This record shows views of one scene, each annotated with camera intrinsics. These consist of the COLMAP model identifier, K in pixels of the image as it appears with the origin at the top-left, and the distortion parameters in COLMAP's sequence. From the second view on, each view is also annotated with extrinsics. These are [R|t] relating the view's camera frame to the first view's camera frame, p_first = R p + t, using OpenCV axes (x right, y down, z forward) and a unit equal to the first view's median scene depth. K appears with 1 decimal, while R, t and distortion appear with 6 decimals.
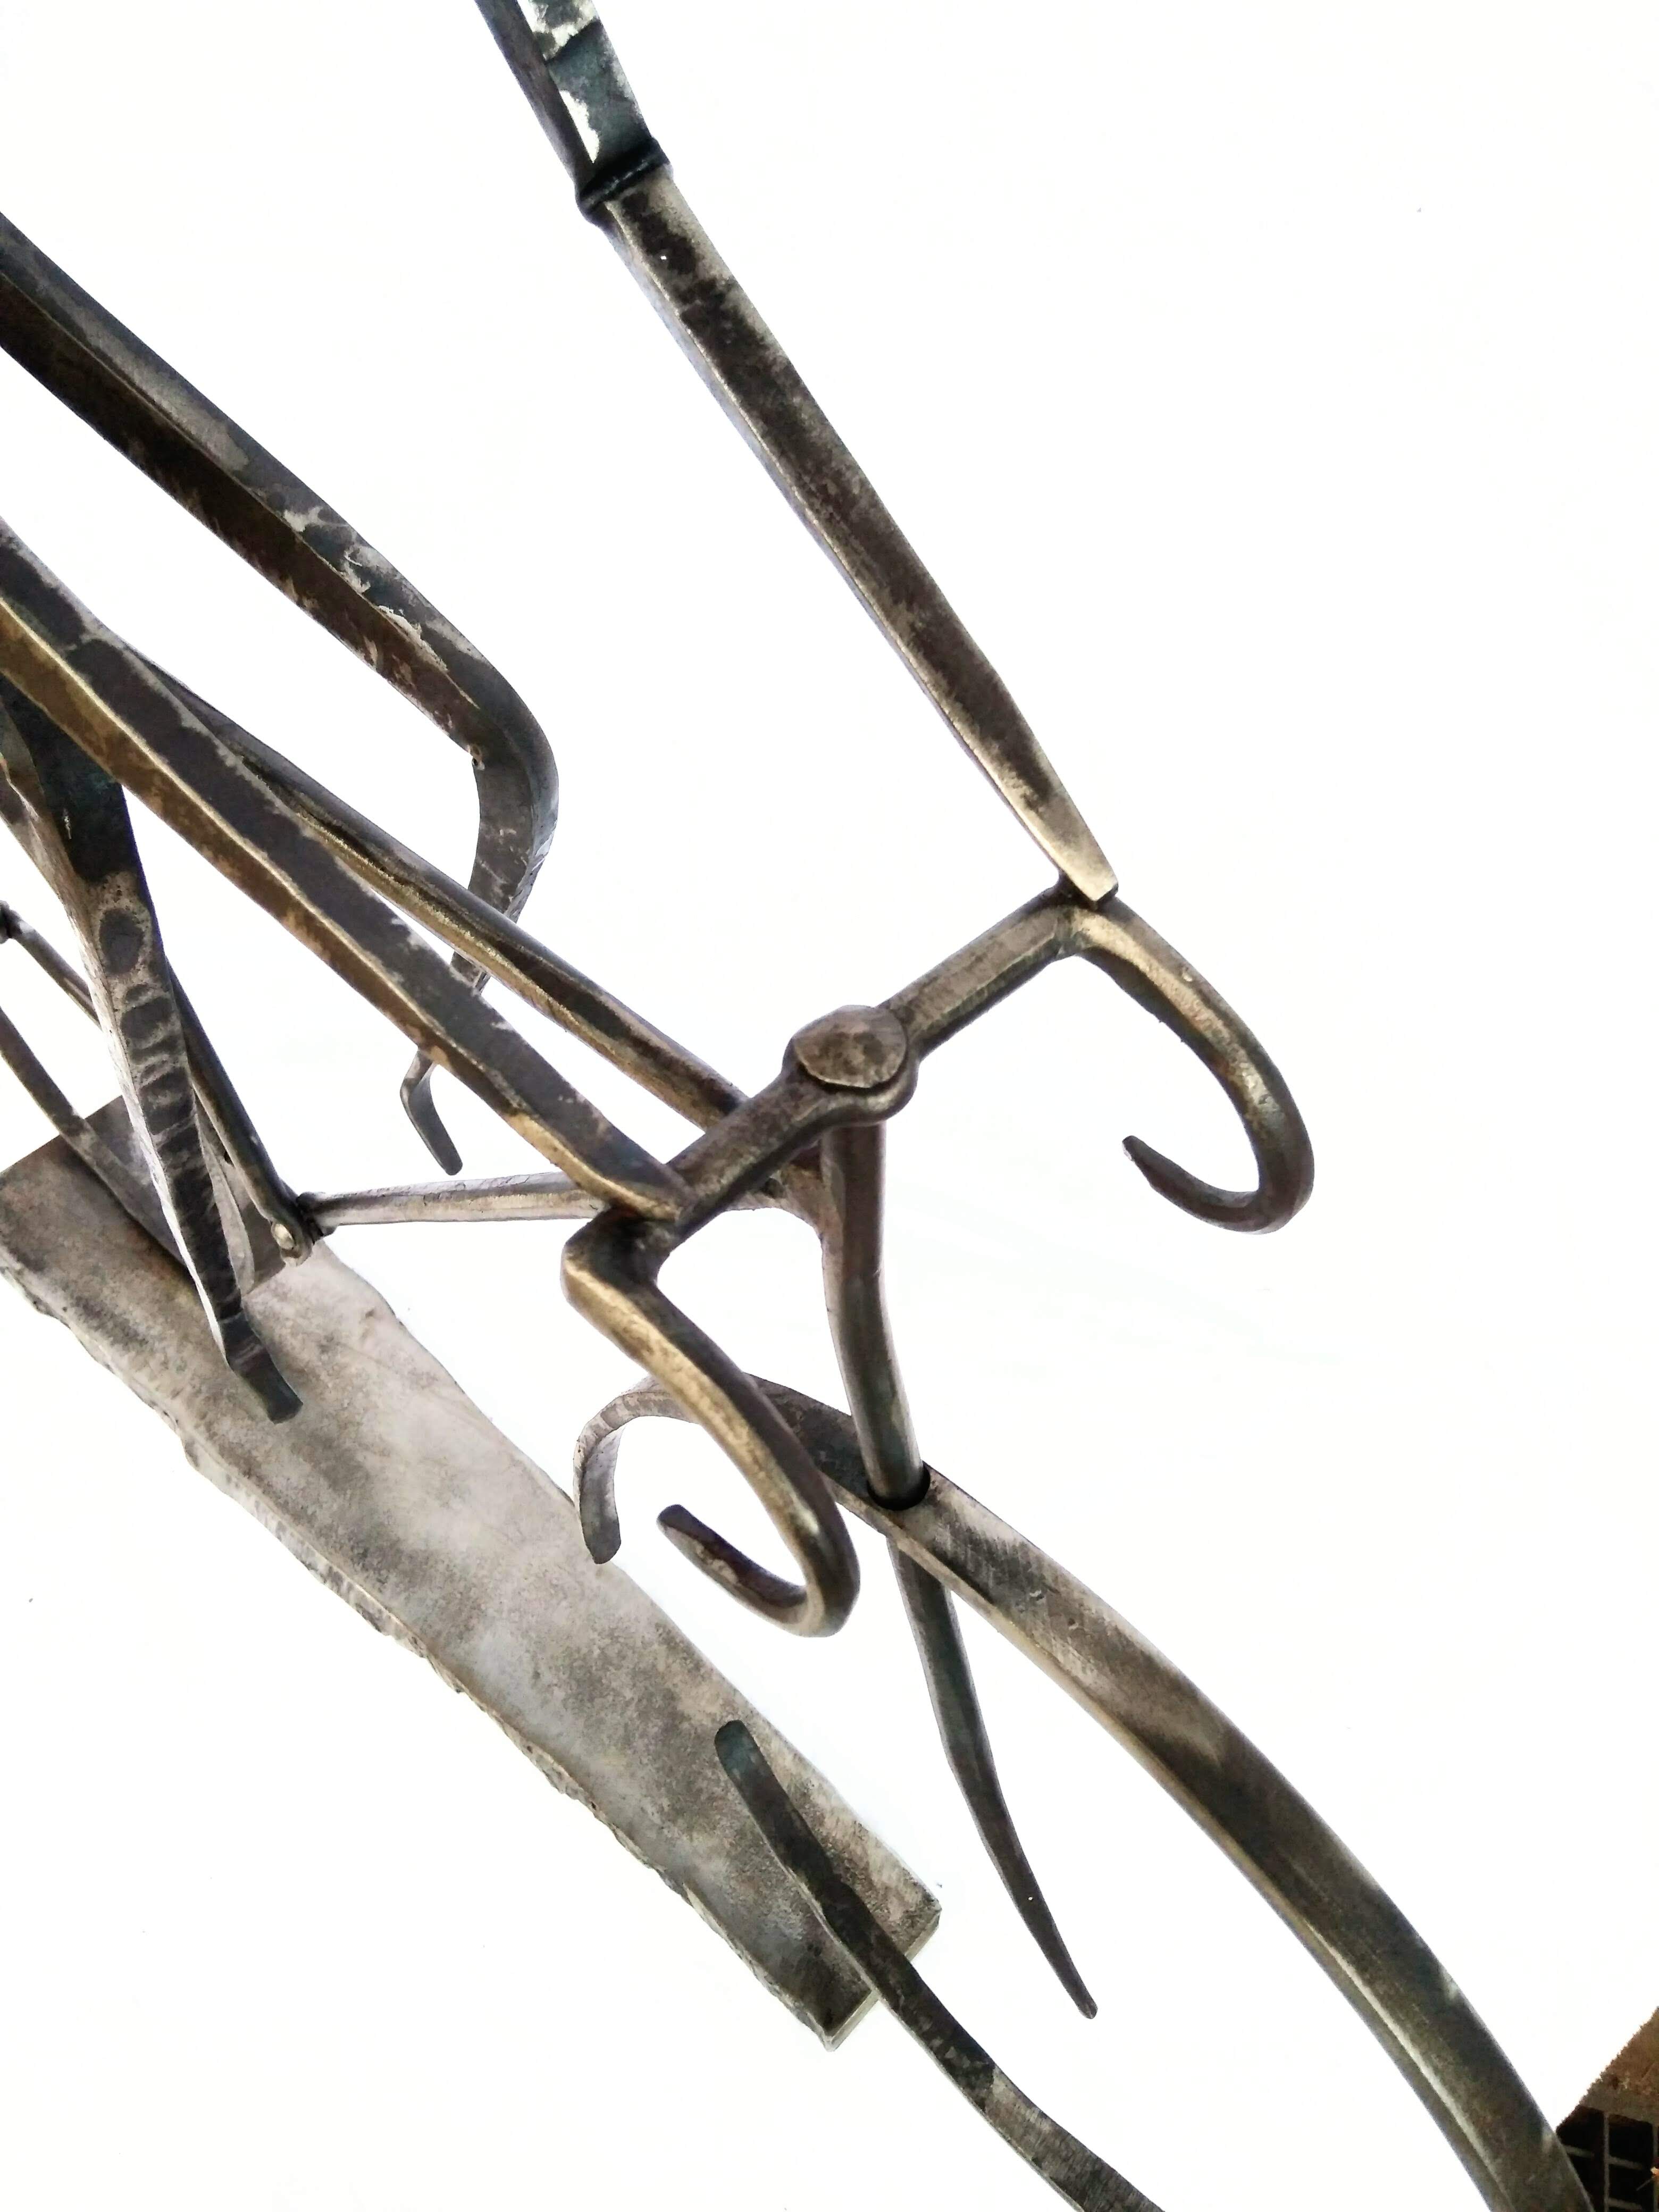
lens RADIAL K [[1770.4, 0, 829.5], [0, 1770.4, 1106.0], [0, 0, 1]] dist [0.066042, -0.086024]
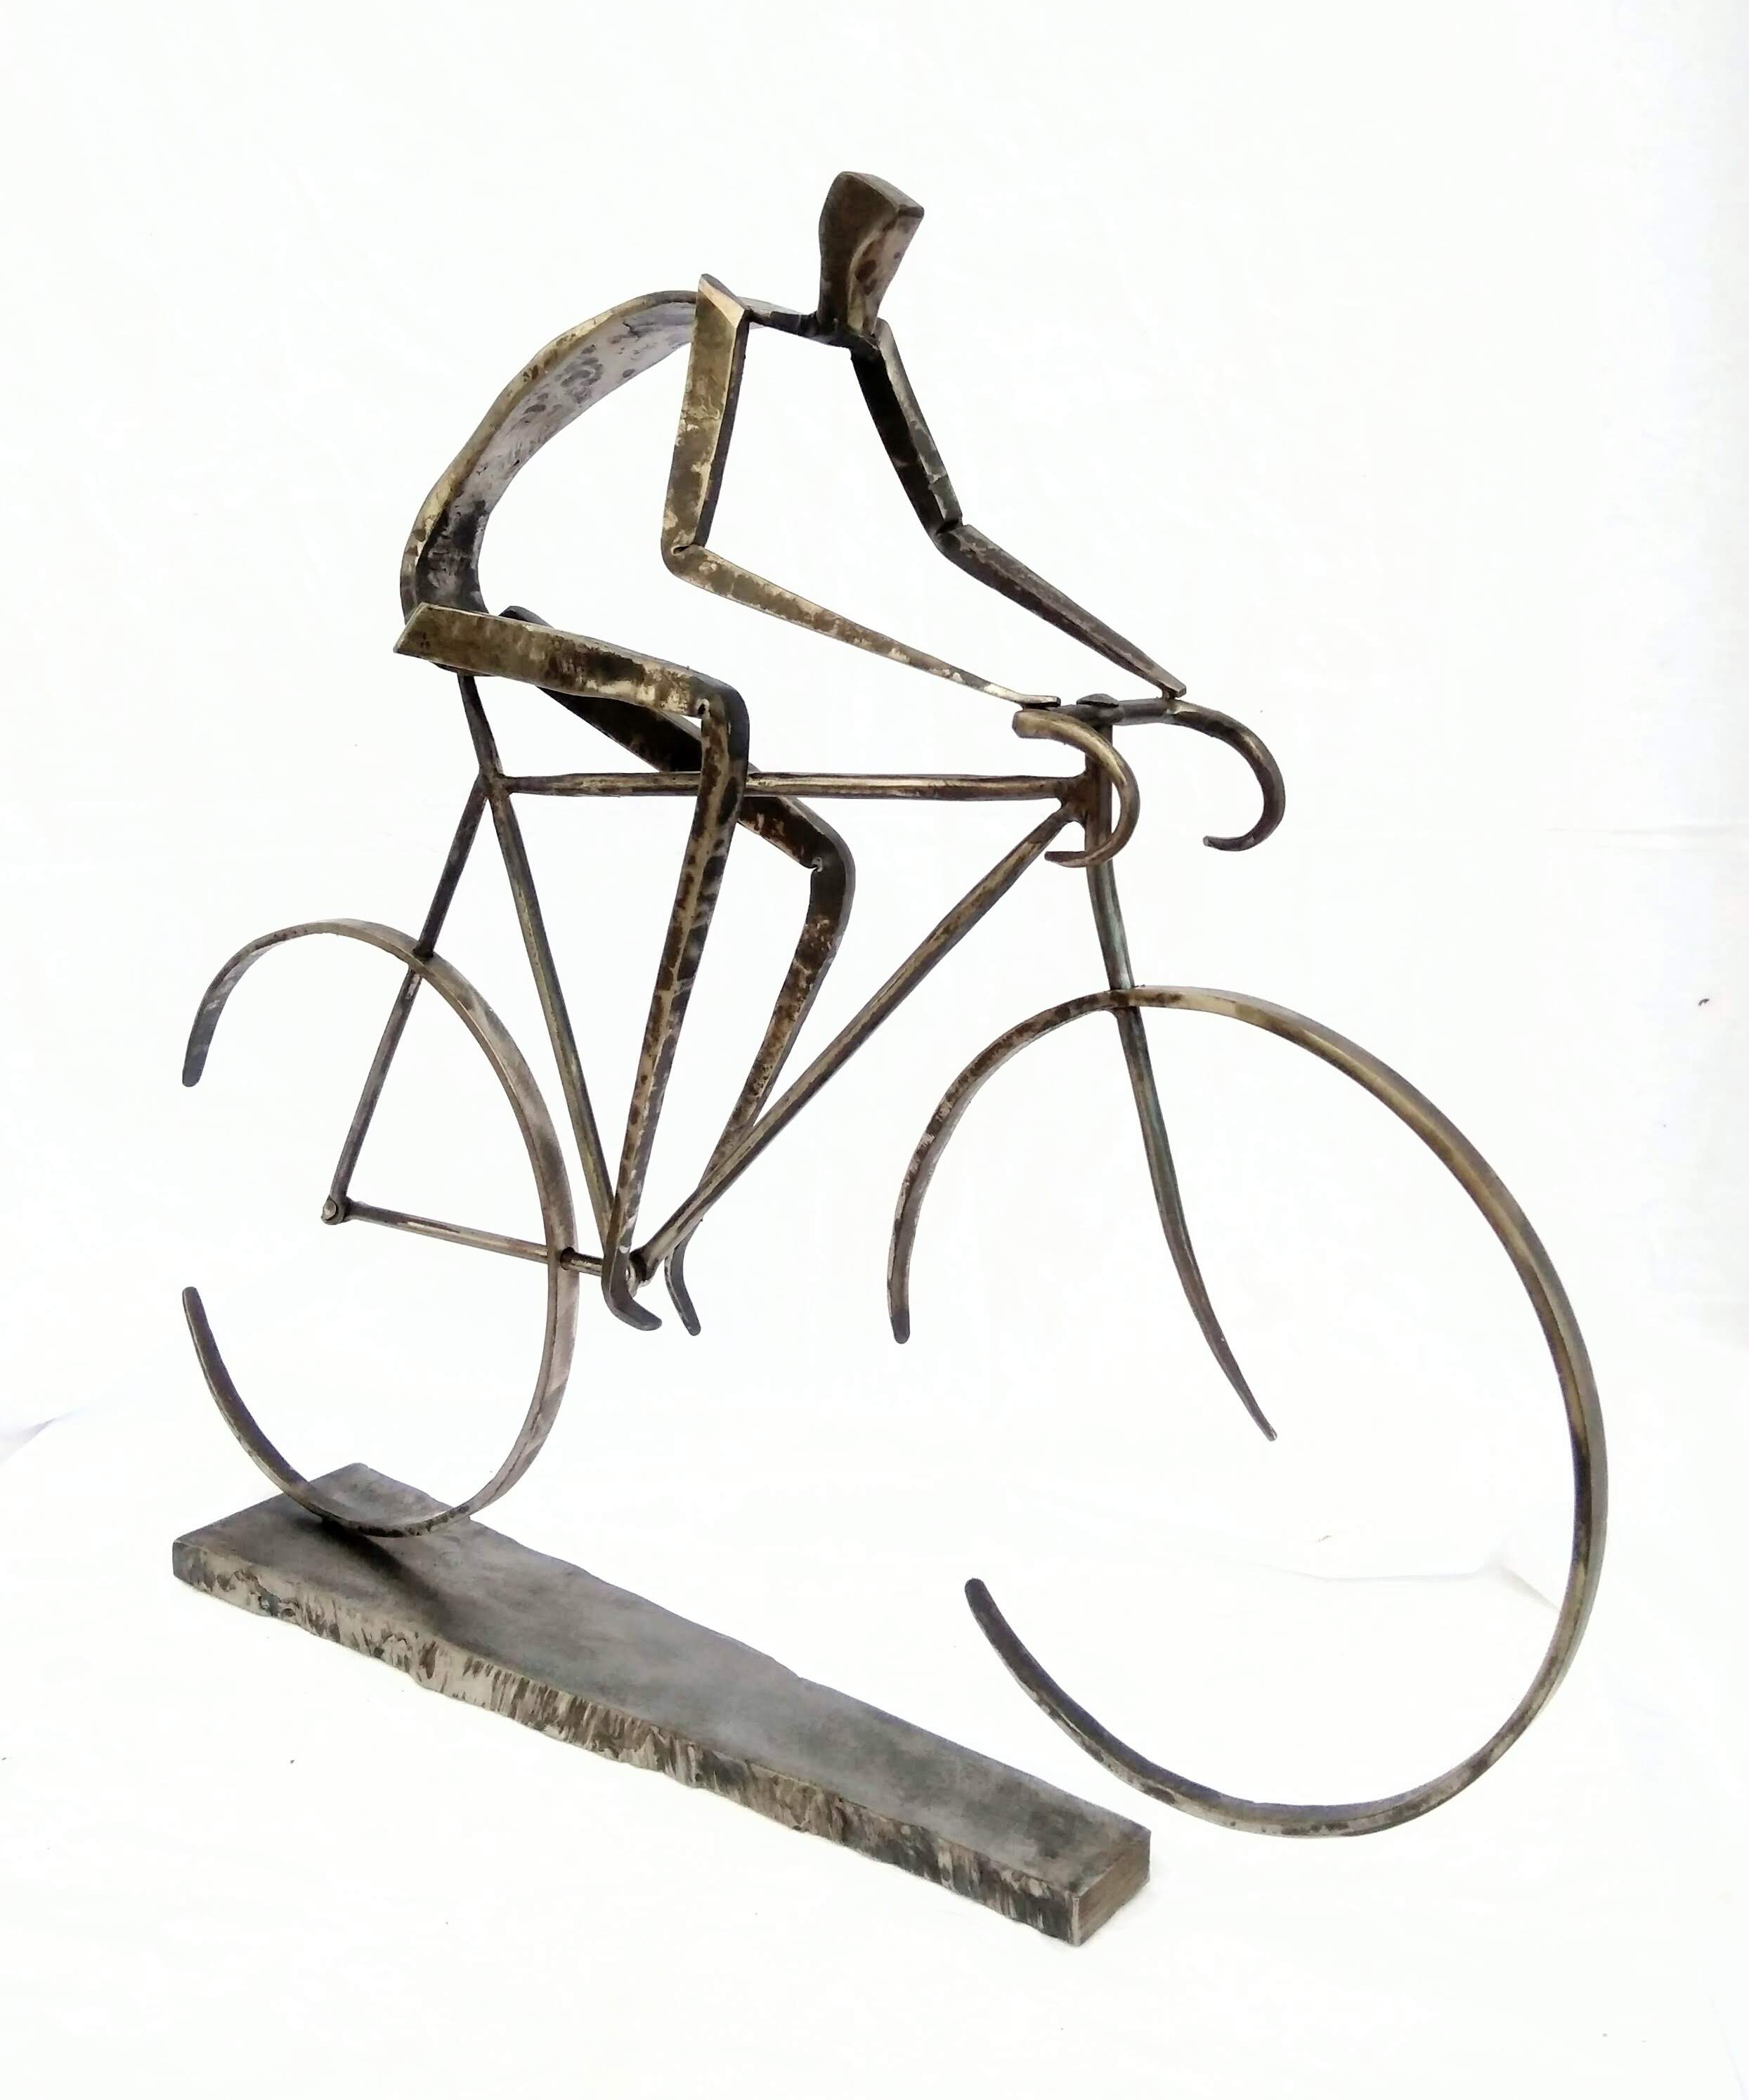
lens RADIAL K [[2304.7, 0, 876.8], [0, 2304.7, 781.3], [0, 0, 1]] dist [0.176616, -0.435752]
pose [[0.994060, 0.000139, 0.108831, -0.408853], [0.073722, 0.734757, -0.674312, 1.392947], [-0.080058, 0.678330, 0.730383, -0.829017]]
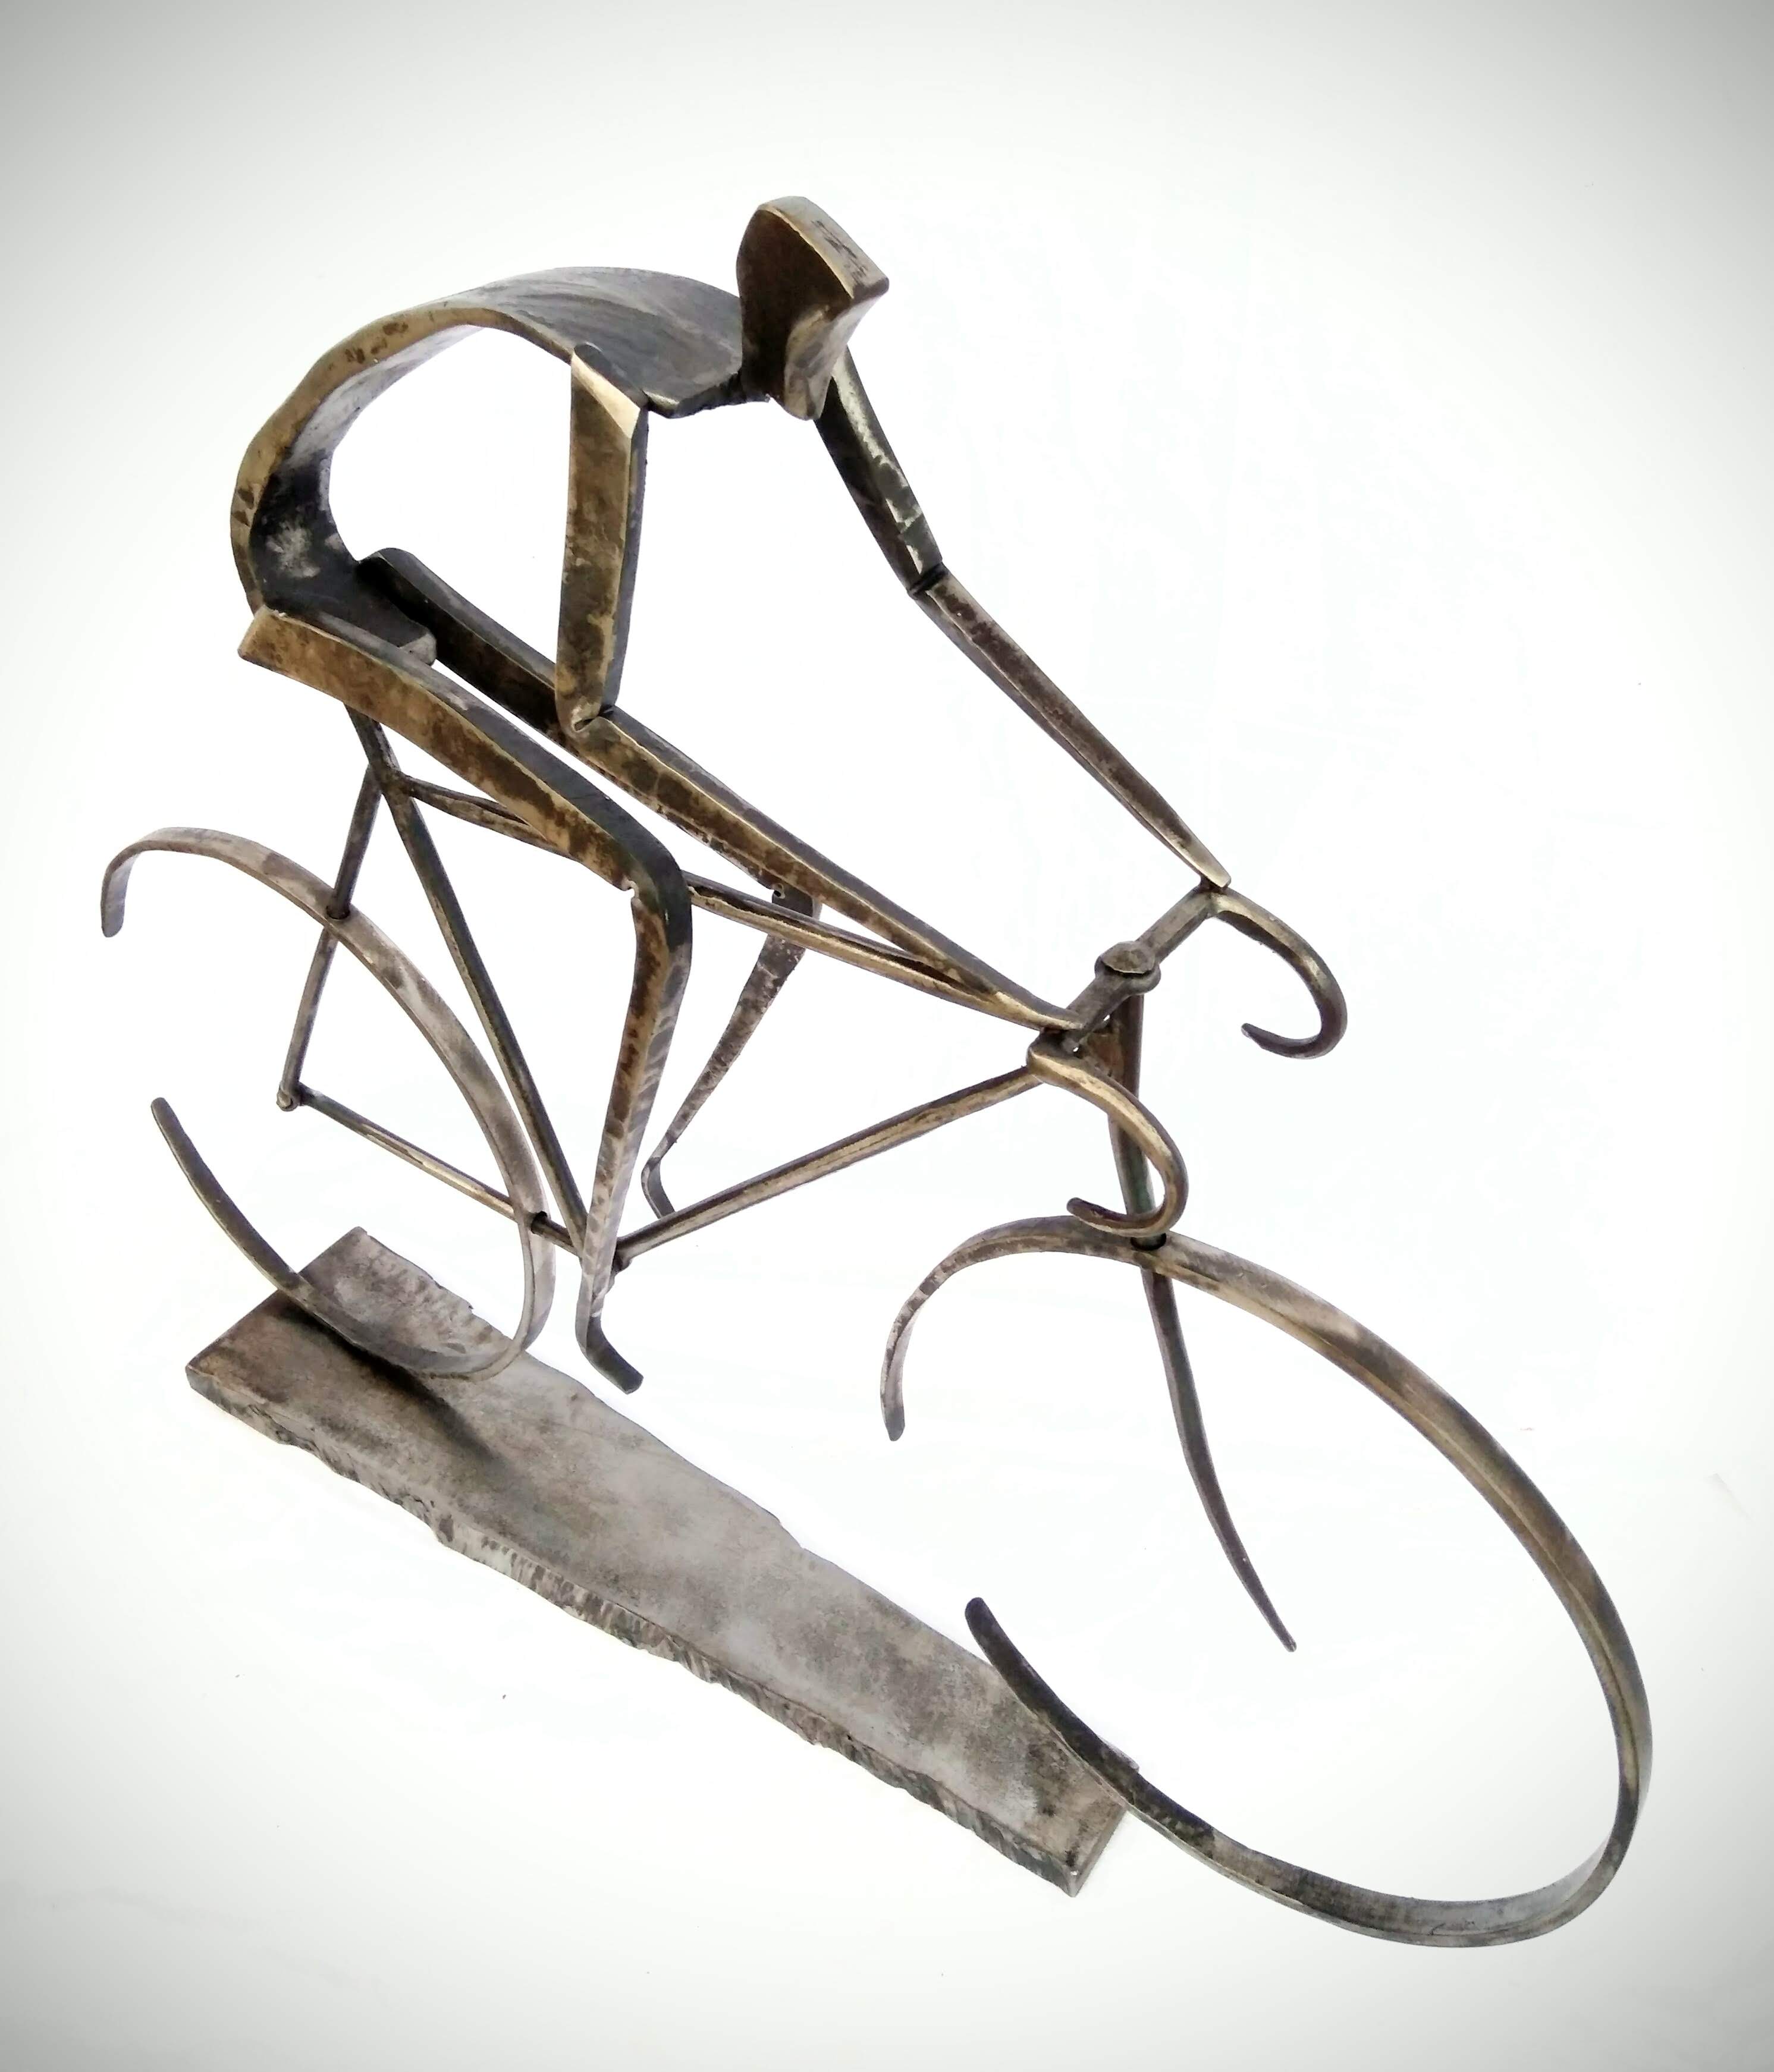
lens RADIAL K [[1966.4, 0, 926.0], [0, 1966.4, 837.4], [0, 0, 1]] dist [0.127700, -0.222124]
pose [[0.985808, -0.093663, 0.139320, -0.319276], [0.127549, 0.957464, -0.258831, 0.239765], [-0.109151, 0.272928, 0.955822, -0.740478]]
